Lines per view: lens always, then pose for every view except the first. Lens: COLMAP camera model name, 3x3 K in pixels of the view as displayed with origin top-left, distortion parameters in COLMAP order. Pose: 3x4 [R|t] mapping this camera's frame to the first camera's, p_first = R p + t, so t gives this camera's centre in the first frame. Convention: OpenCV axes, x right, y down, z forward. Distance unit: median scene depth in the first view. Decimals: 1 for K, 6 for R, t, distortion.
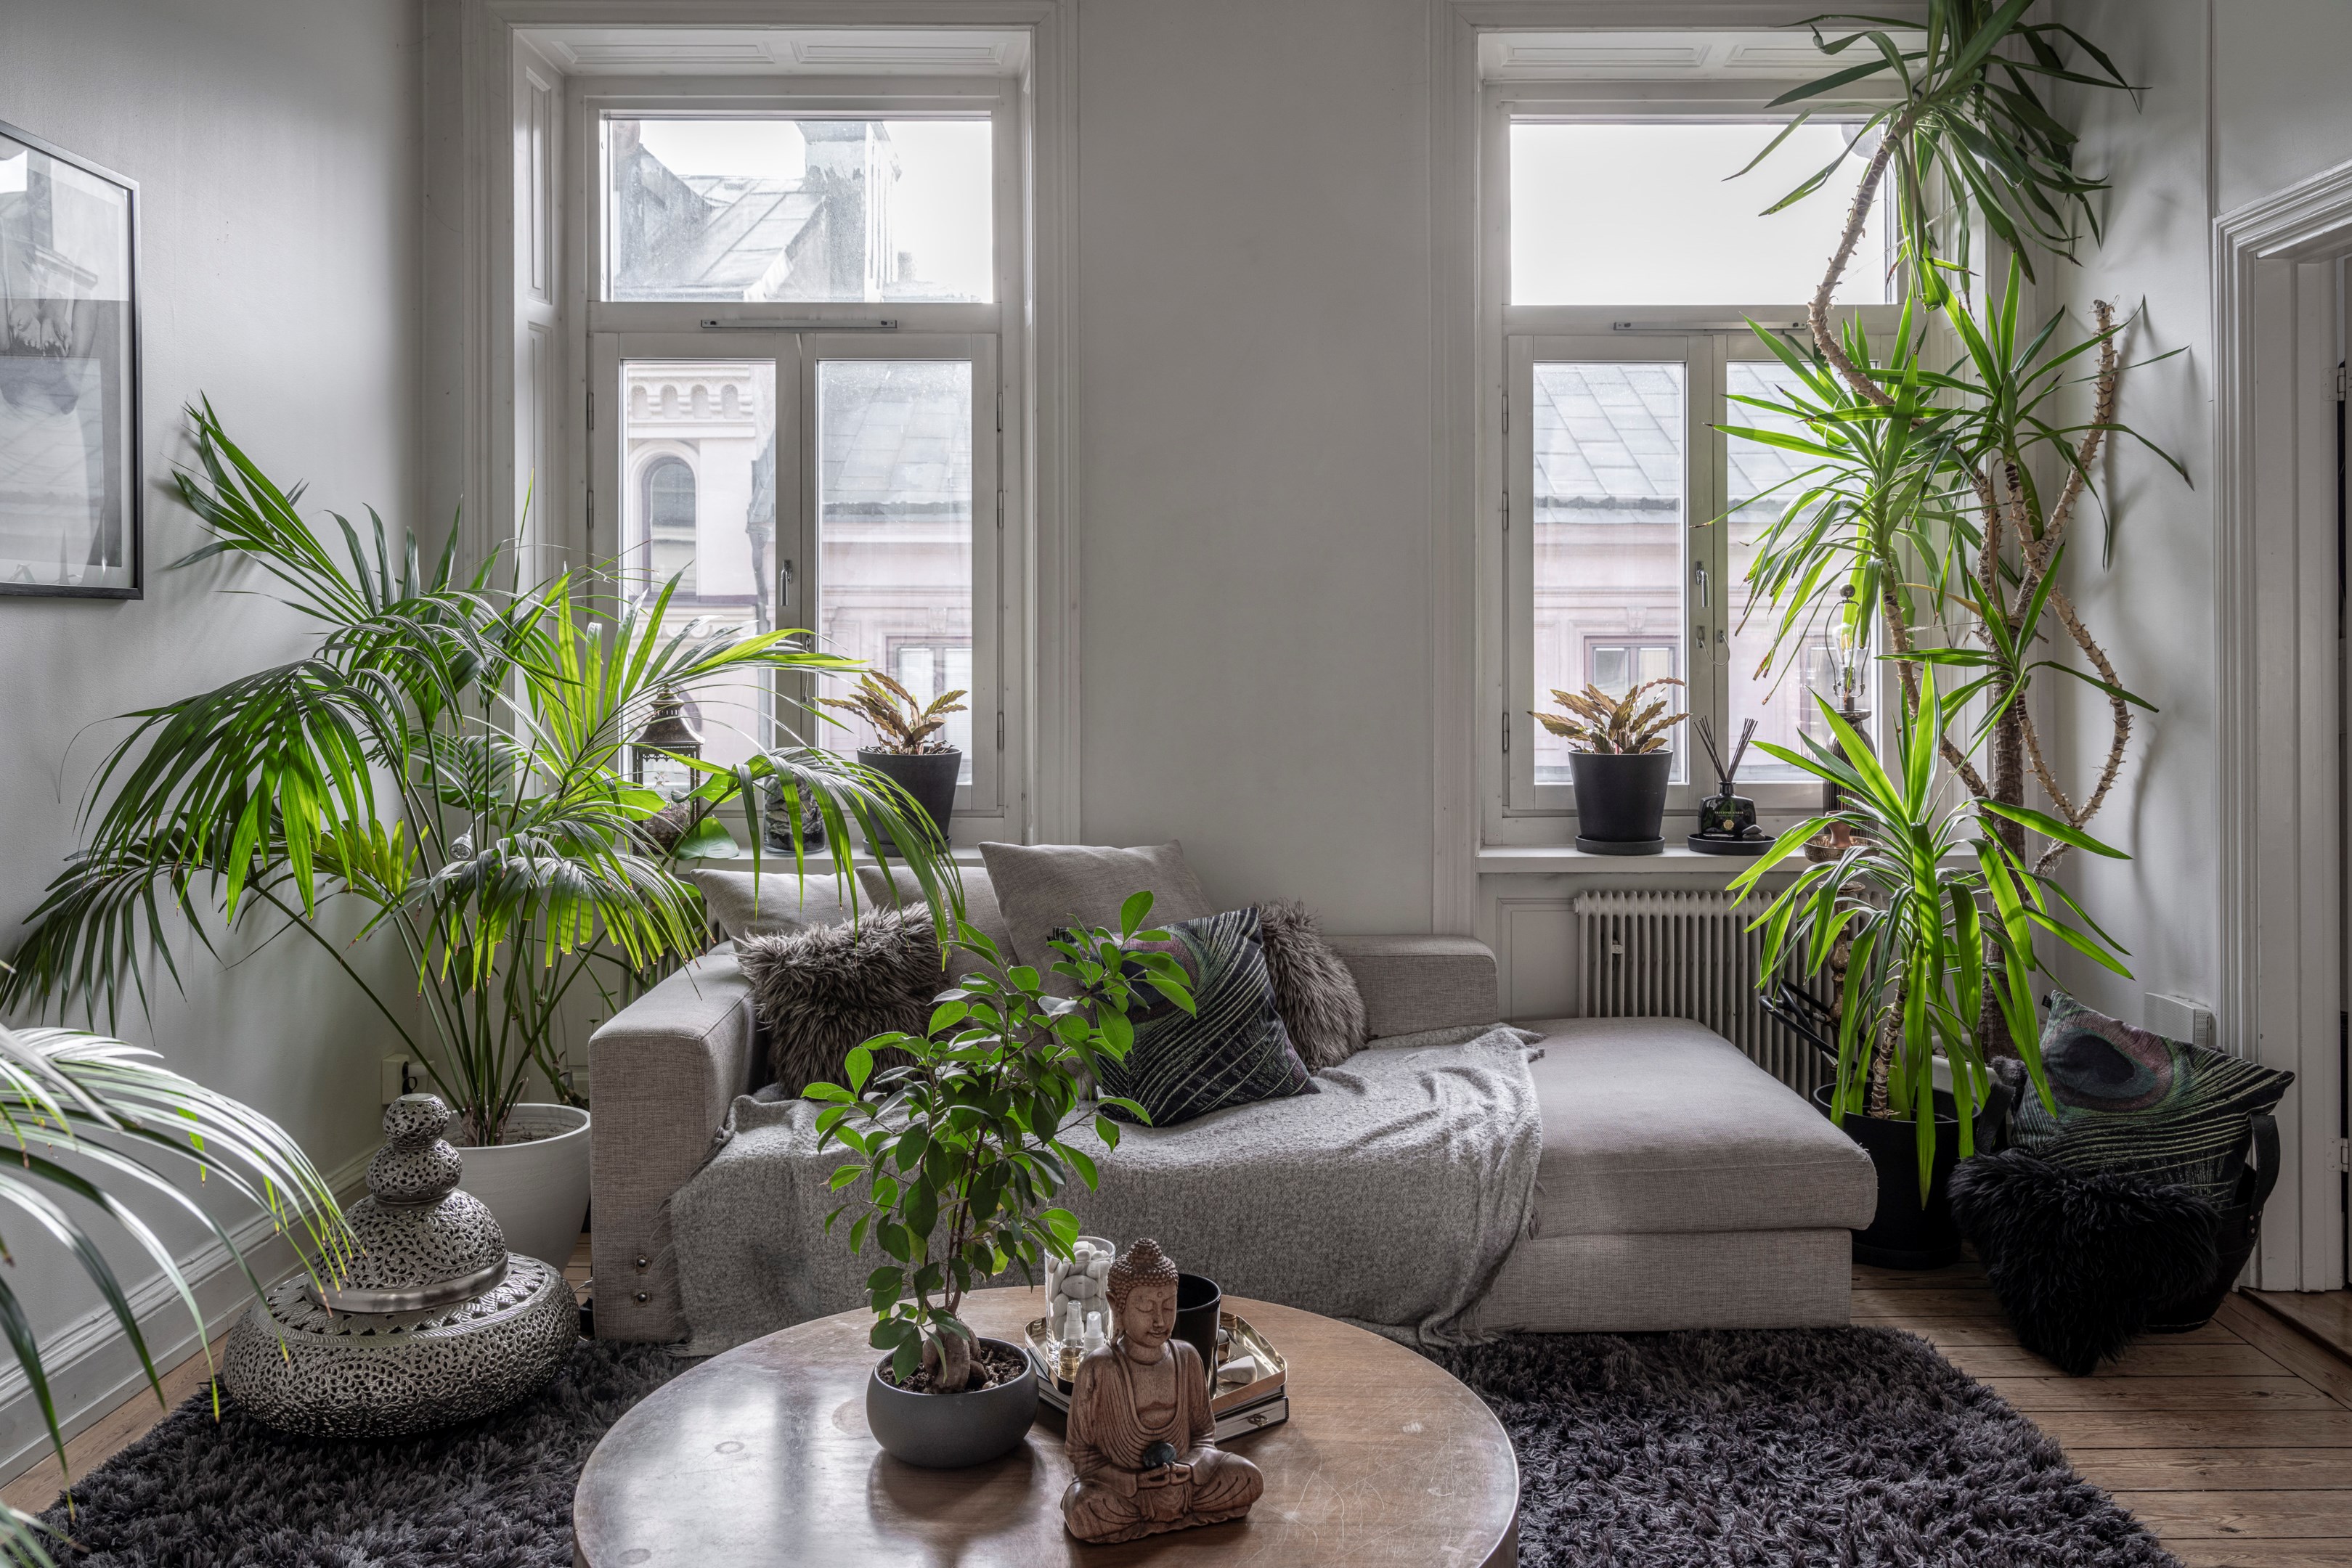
lens RADIAL K [[1809.3, 0, 1232.5], [0, 1809.3, 631.6], [0, 0, 1]] dist [-0.001325, 0.001681]
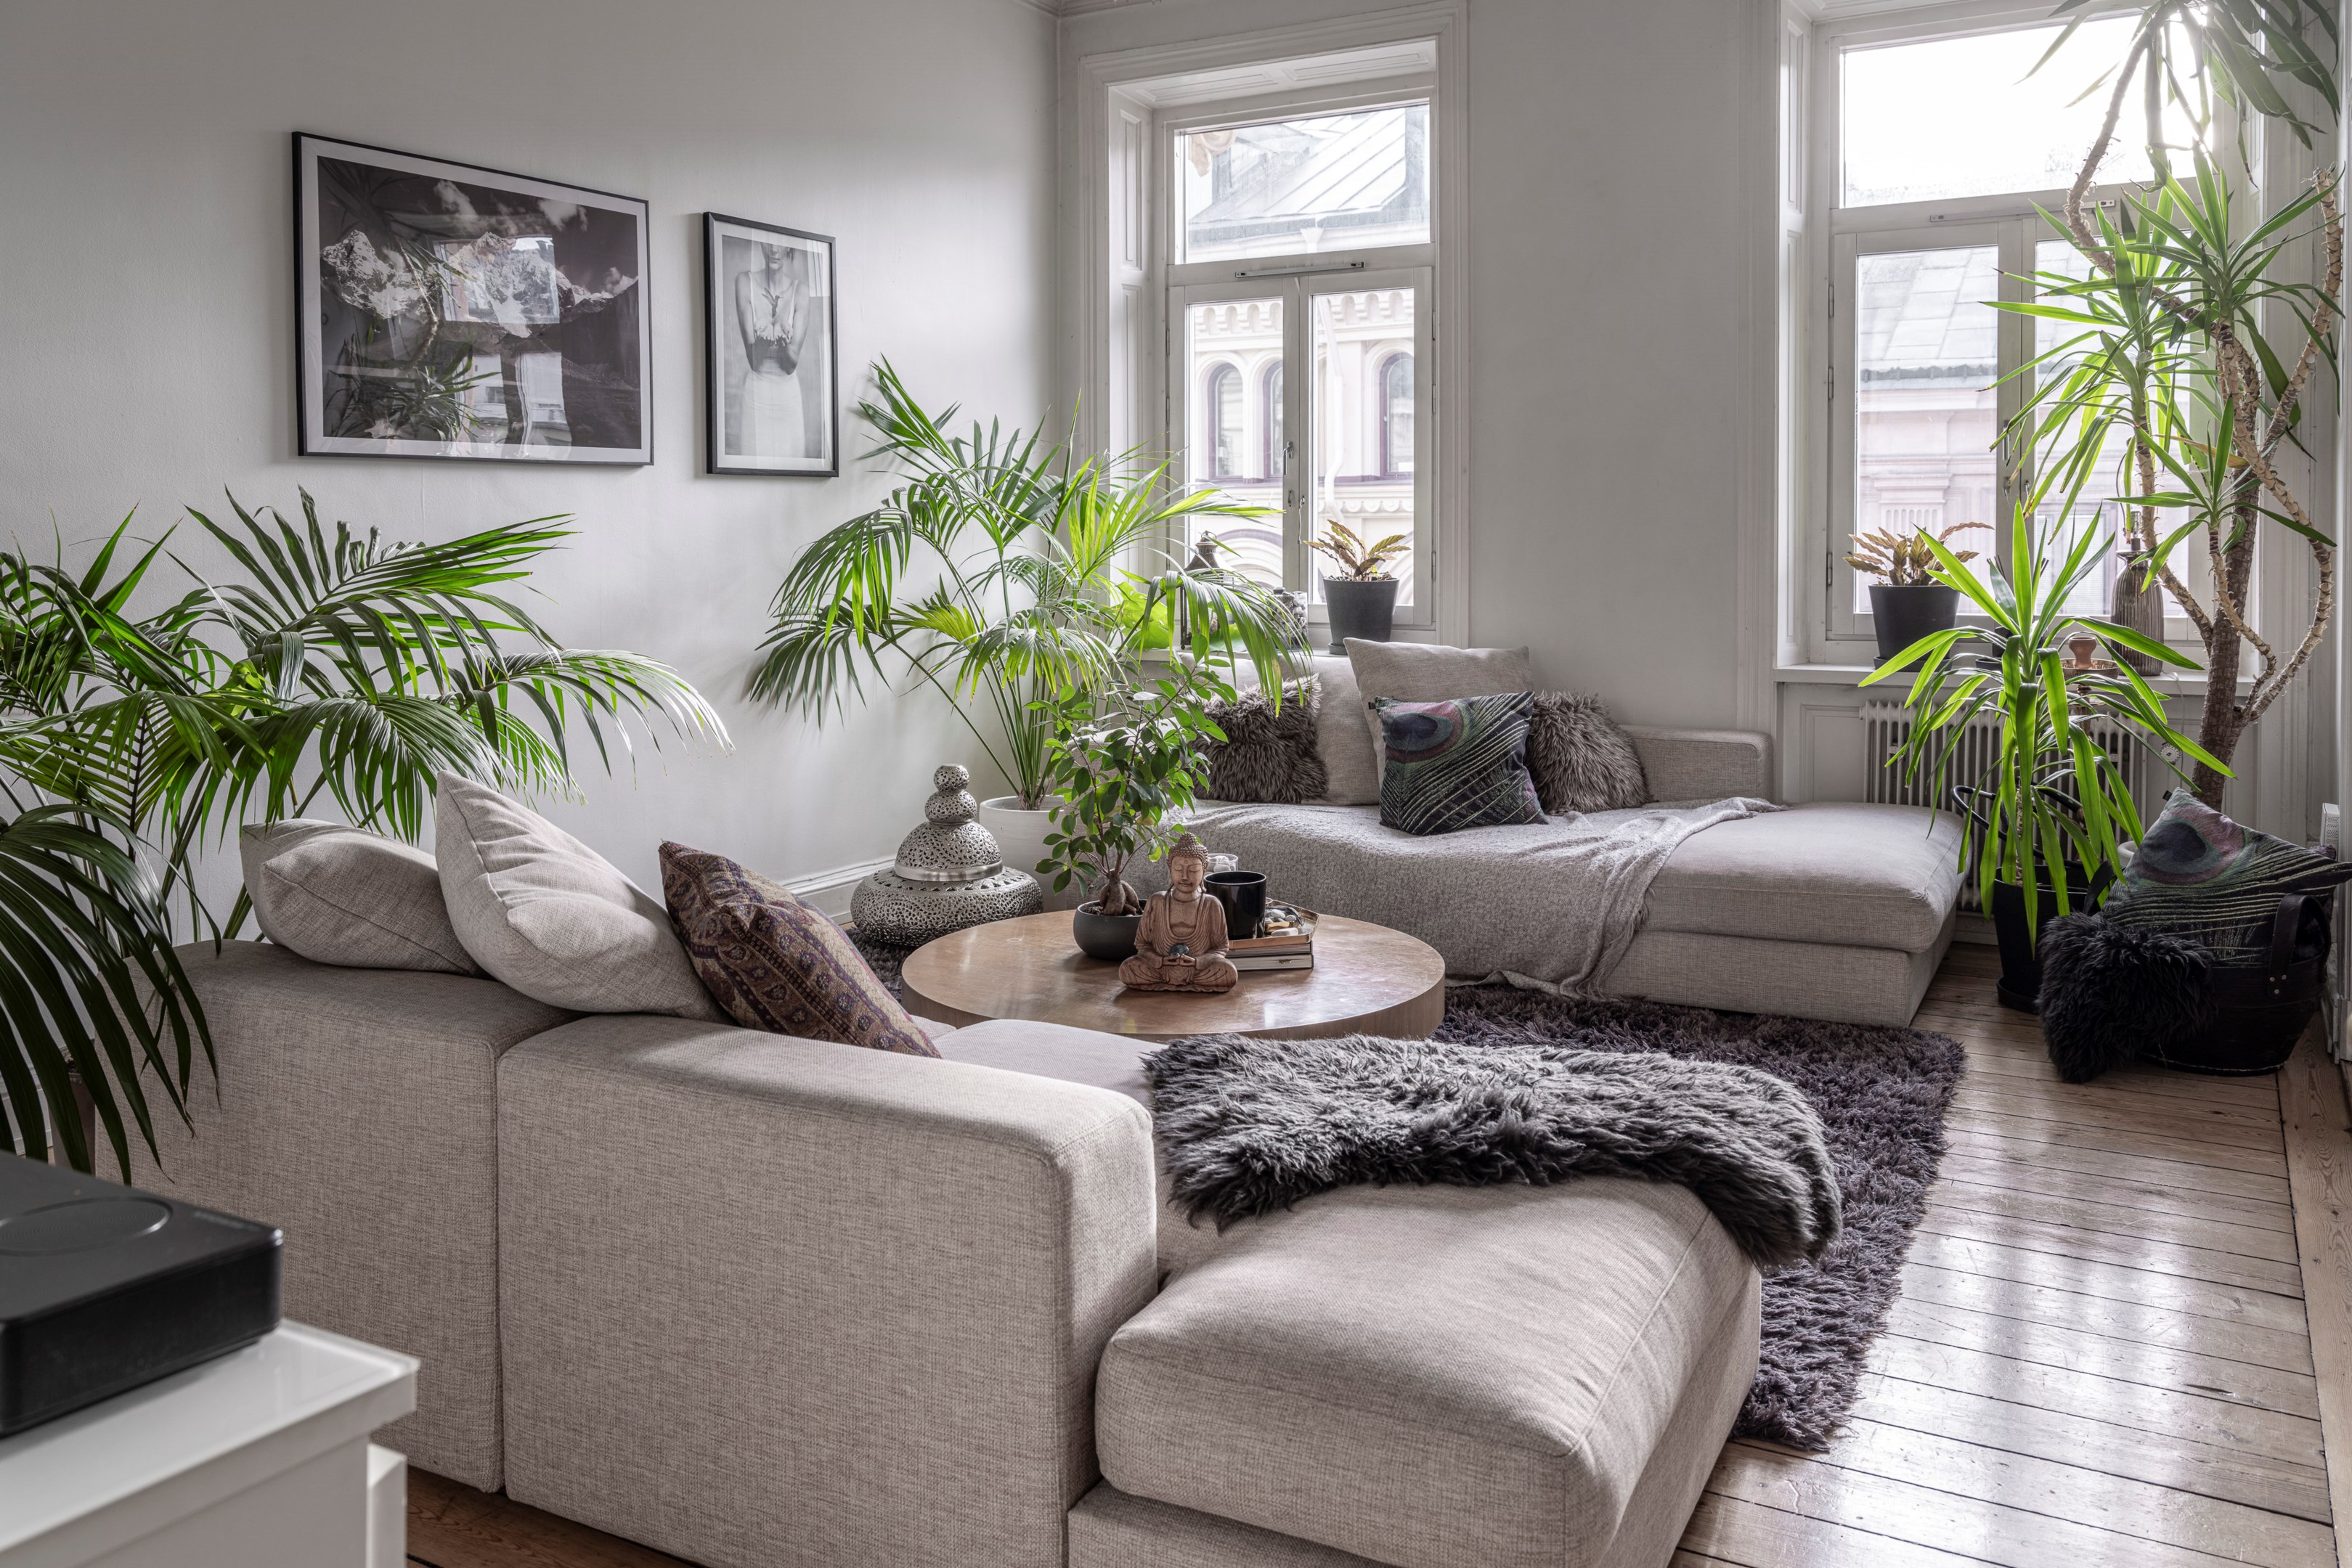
lens RADIAL K [[1820.2, 0, 1269.4], [0, 1820.2, 533.3], [0, 0, 1]] dist [-0.005813, -0.003106]
pose [[0.877144, -0.004222, -0.480209, 0.453416], [0.011489, 0.999860, 0.012194, 0.014915], [0.480090, -0.016213, 0.877069, -0.256882]]
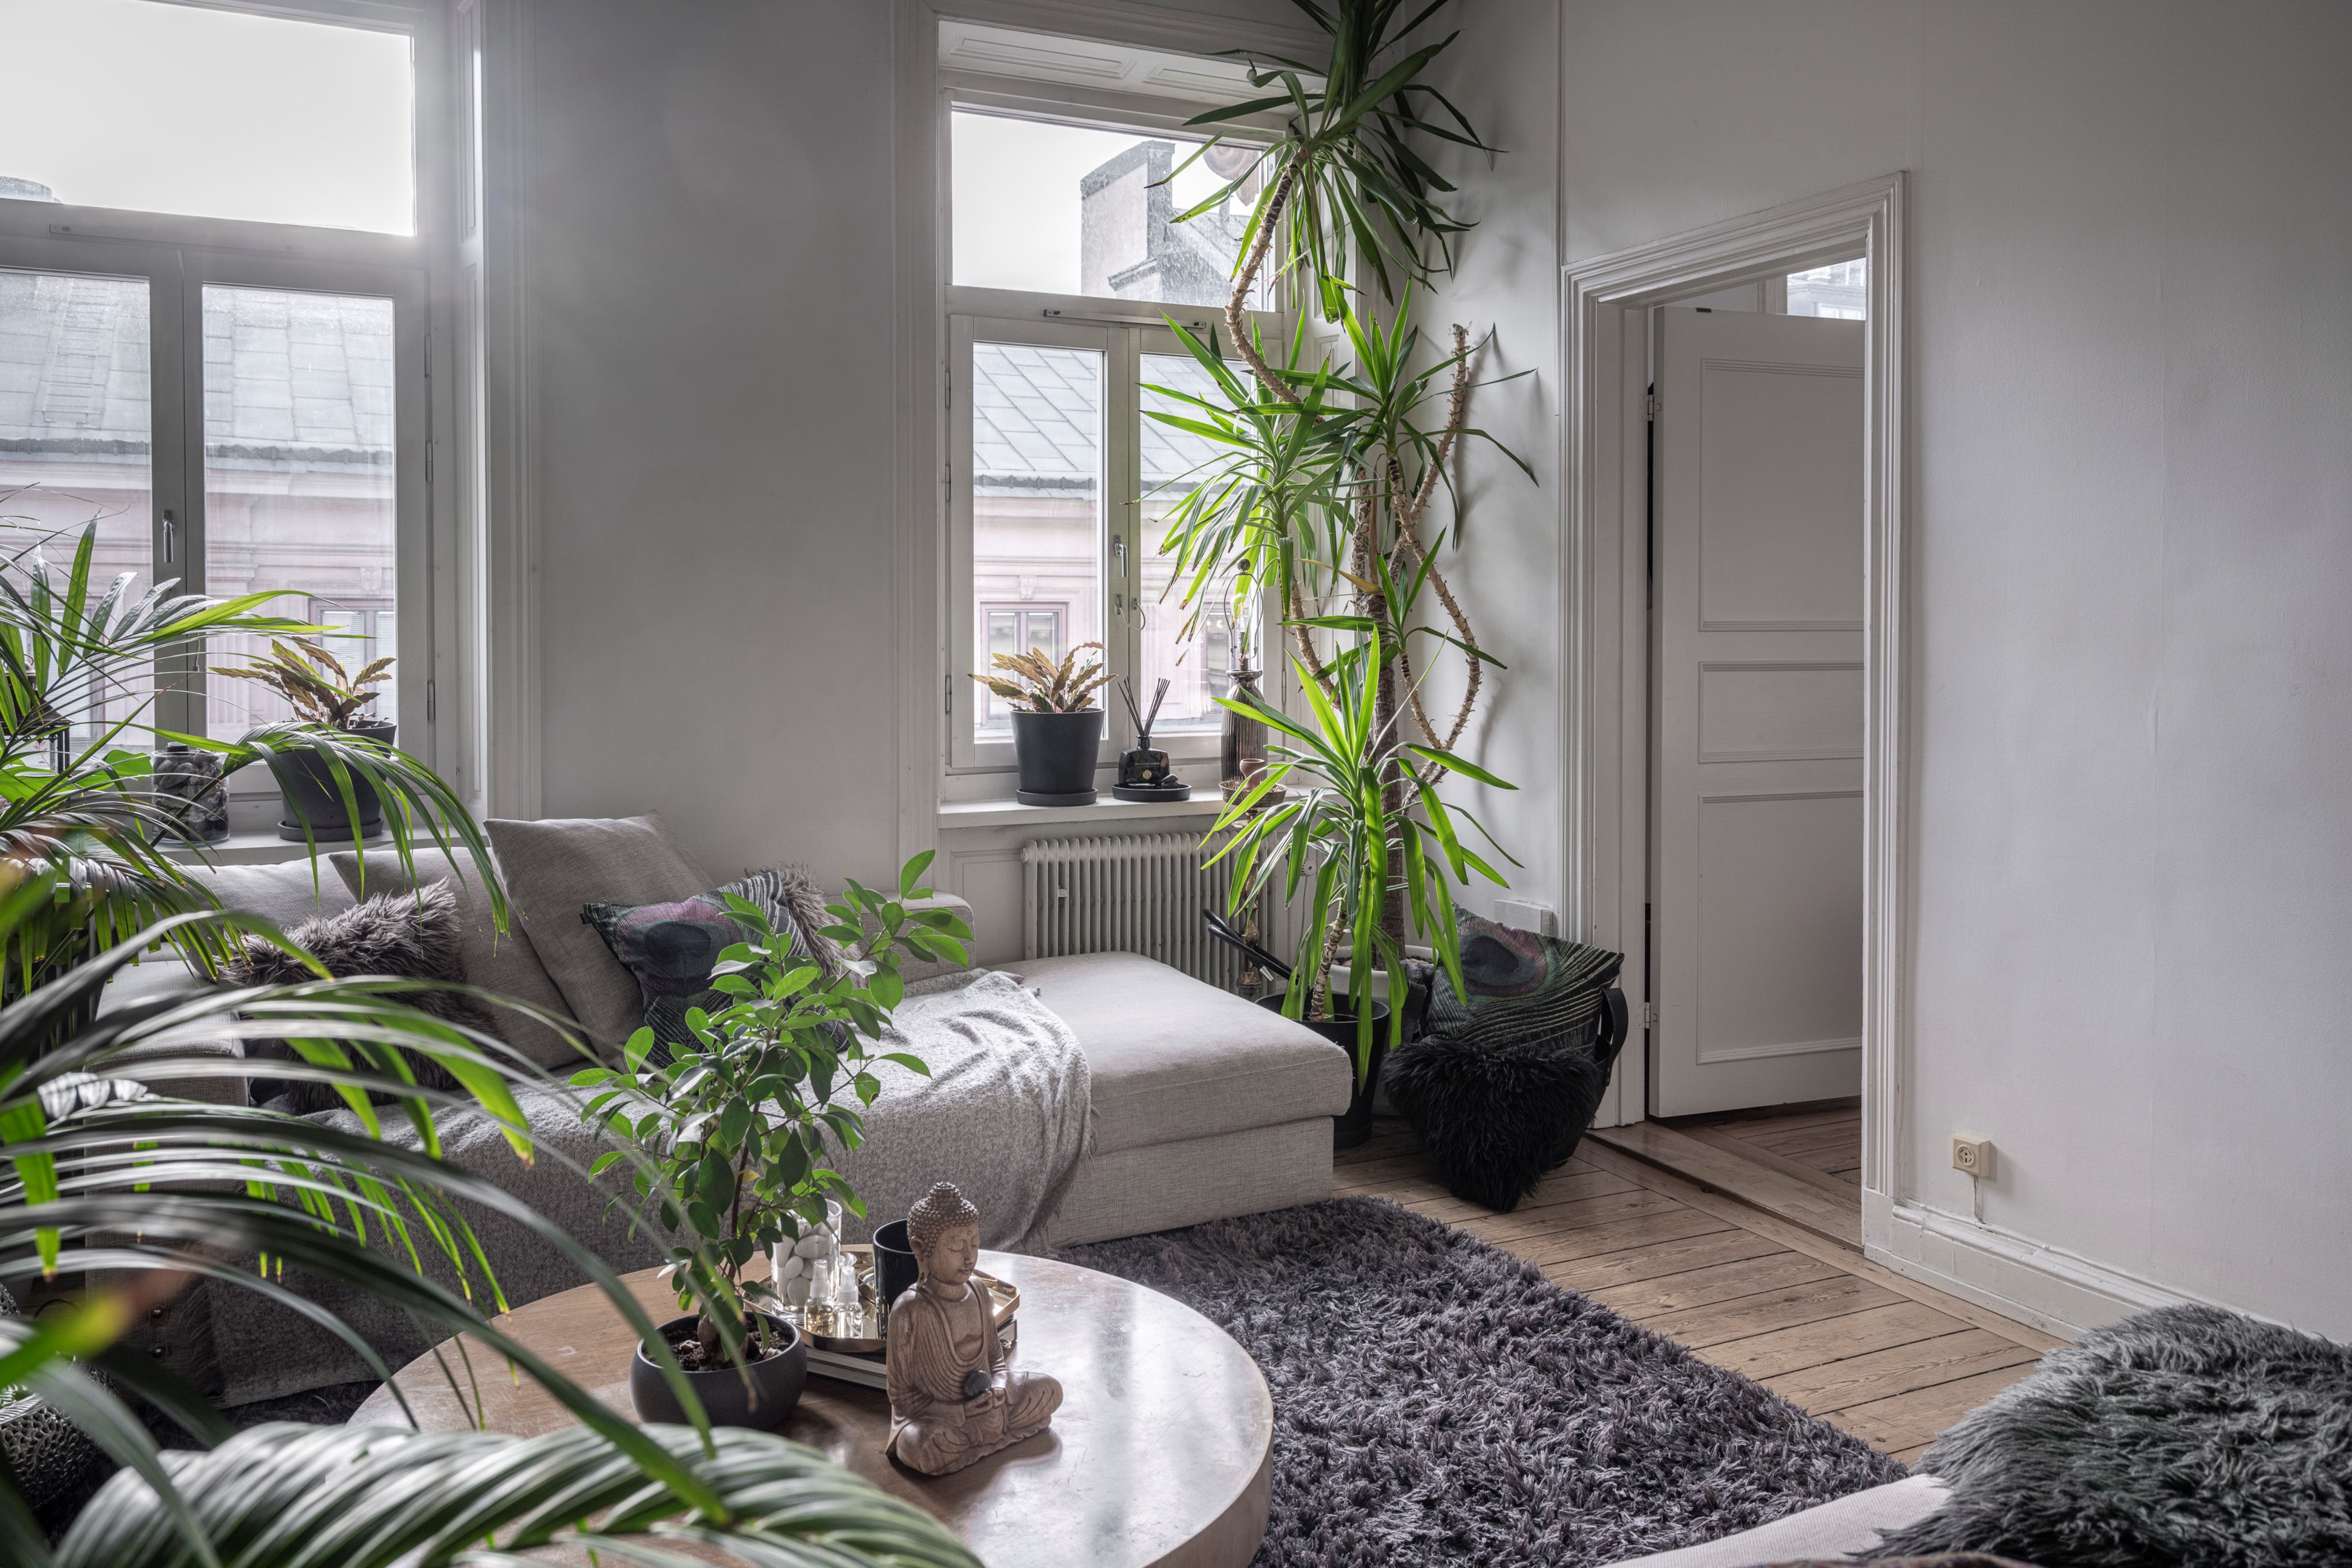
lens RADIAL K [[1784.3, 0, 1173.3], [0, 1784.3, 635.2], [0, 0, 1]] dist [0.002314, -0.000971]
pose [[0.904334, -0.001767, 0.426822, -0.193770], [-0.007821, 0.999755, 0.020710, -0.001112], [-0.426754, -0.022067, 0.904099, 0.011445]]
